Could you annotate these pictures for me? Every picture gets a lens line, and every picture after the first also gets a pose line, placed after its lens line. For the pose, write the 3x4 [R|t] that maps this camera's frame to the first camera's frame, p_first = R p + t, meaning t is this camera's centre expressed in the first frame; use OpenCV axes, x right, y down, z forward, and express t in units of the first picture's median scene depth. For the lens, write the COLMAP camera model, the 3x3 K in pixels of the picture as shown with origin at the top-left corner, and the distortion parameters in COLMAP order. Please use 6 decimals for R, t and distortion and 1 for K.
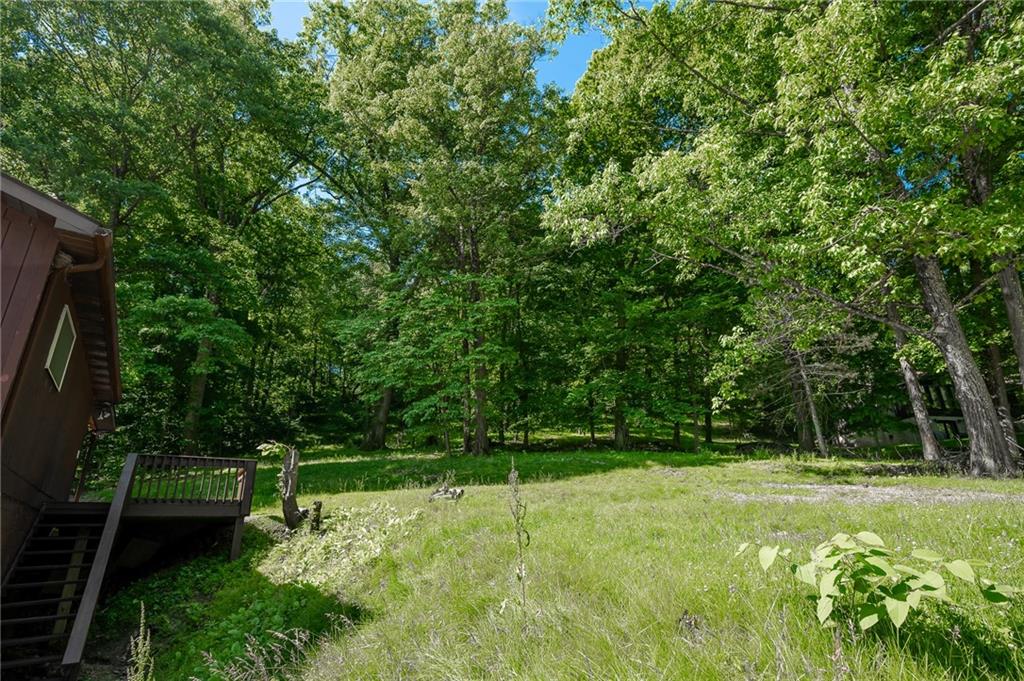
lens RADIAL K [[532.8, 0, 501.5], [0, 532.8, 343.1], [0, 0, 1]] dist [0.002862, -0.000950]
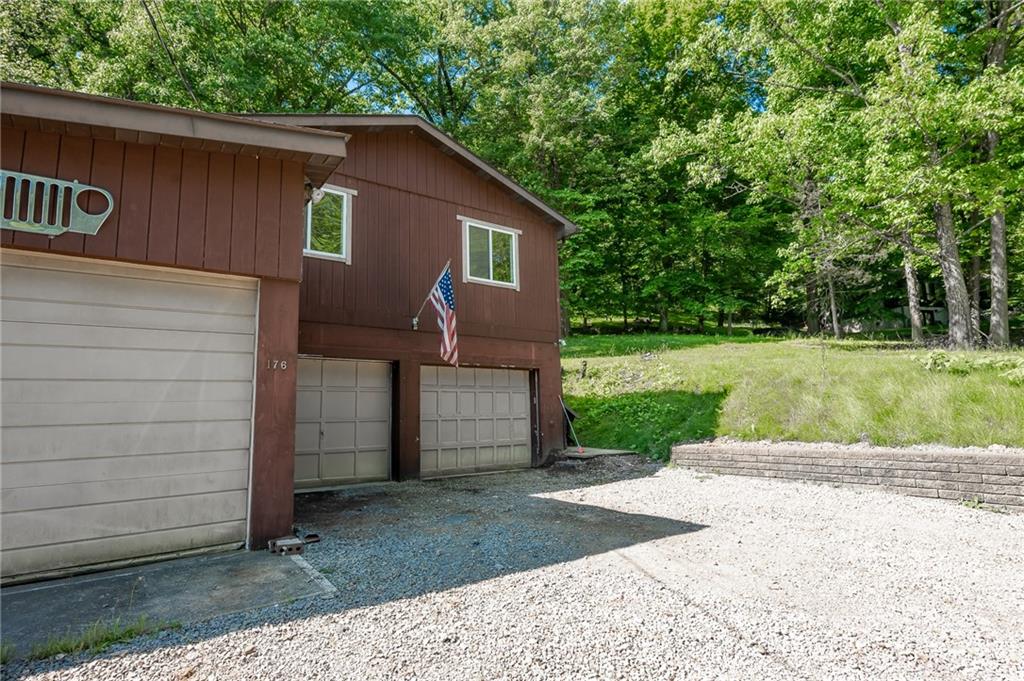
lens RADIAL K [[532.8, 0, 500.7], [0, 532.8, 342.8], [0, 0, 1]] dist [0.002862, -0.000950]
pose [[0.999626, 0.002787, 0.027210, -0.340266], [-0.008593, 0.976423, 0.215697, -0.070344], [-0.025967, -0.215850, 0.976081, -0.354549]]
